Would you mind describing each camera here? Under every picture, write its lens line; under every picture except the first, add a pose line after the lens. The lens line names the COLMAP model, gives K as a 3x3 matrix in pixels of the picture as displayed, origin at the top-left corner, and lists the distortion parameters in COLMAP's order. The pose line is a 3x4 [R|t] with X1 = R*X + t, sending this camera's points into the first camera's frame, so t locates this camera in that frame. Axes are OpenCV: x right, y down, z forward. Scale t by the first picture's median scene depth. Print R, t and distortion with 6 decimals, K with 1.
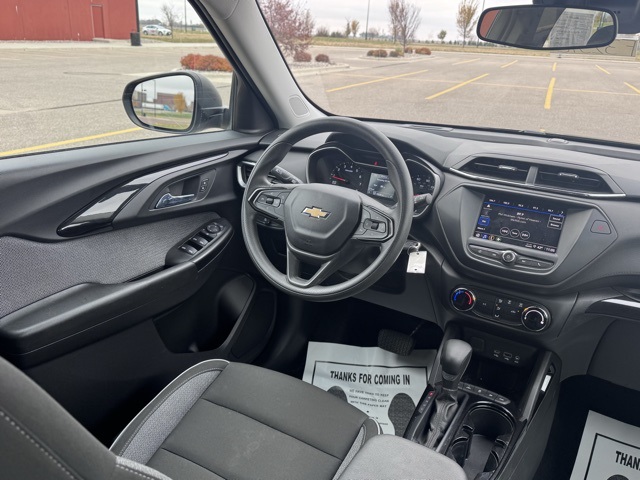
lens RADIAL K [[523.3, 0, 320.0], [0, 523.3, 240.0], [0, 0, 1]] dist [0.057595, -0.092050]
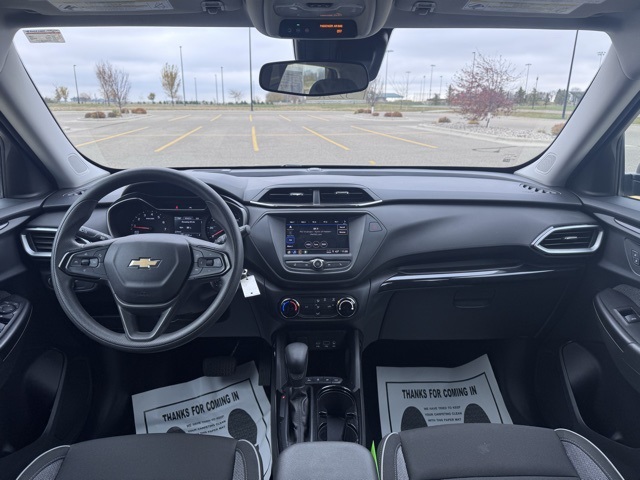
lens RADIAL K [[447.7, 0, 321.4], [0, 447.7, 242.6], [0, 0, 1]] dist [0.092969, -0.161171]
pose [[0.848914, -0.195946, 0.490867, -0.124630], [0.223490, 0.974703, 0.002577, -0.015841], [-0.478955, 0.107516, 0.871231, 0.072781]]
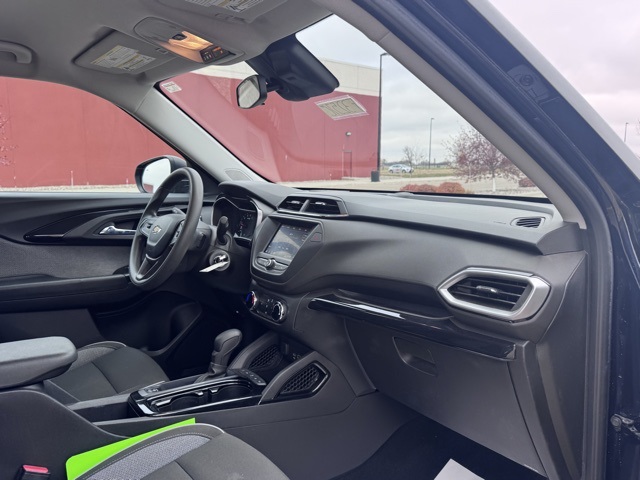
lens RADIAL K [[522.8, 0, 326.2], [0, 522.8, 241.4], [0, 0, 1]] dist [0.074918, -0.119722]
pose [[0.907059, 0.009624, -0.420893, 0.930280], [-0.109226, 0.970886, -0.213192, 0.215125], [0.406587, 0.239350, 0.881702, -0.081280]]
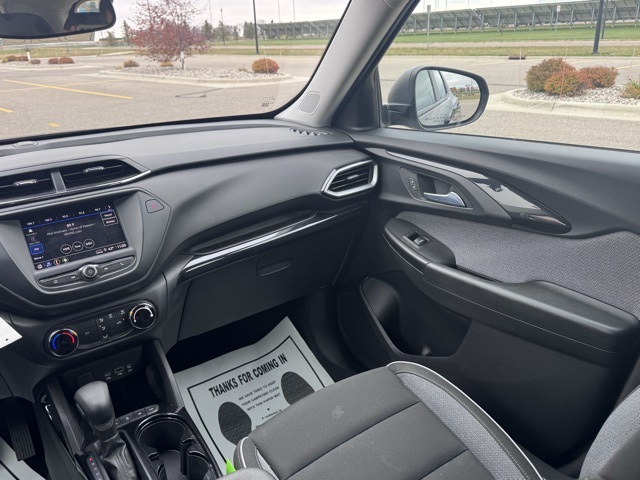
lens RADIAL K [[522.8, 0, 326.2], [0, 522.8, 241.4], [0, 0, 1]] dist [0.074918, -0.119722]
pose [[0.399829, -0.390315, 0.829331, -0.186729], [0.384479, 0.892771, 0.234811, -0.063879], [-0.832053, 0.224976, 0.507024, 0.180046]]
